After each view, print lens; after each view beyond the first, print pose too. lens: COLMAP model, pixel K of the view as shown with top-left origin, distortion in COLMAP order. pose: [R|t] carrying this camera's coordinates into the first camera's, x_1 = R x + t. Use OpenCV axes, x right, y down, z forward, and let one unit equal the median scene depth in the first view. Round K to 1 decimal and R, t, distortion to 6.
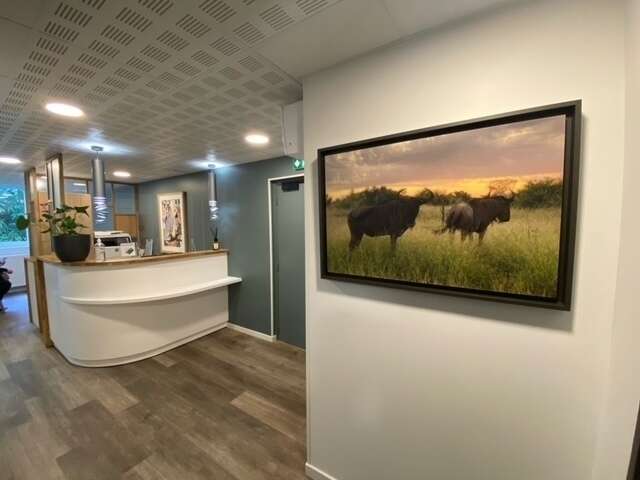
lens RADIAL K [[258.6, 0, 320.0], [0, 258.6, 240.0], [0, 0, 1]] dist [0.029510, -0.024389]
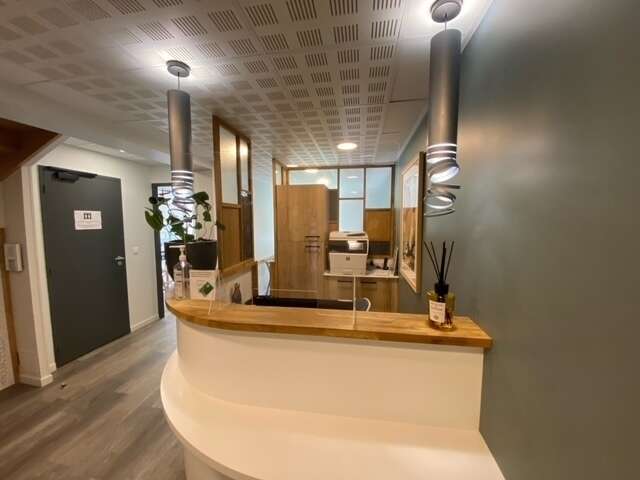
lens RADIAL K [[258.6, 0, 320.0], [0, 258.6, 240.0], [0, 0, 1]] dist [0.029510, -0.024389]
pose [[0.404806, 0.083724, -0.910562, -0.176145], [-0.066558, 0.995856, 0.061977, -0.050631], [0.911977, 0.035516, 0.408701, 0.651126]]
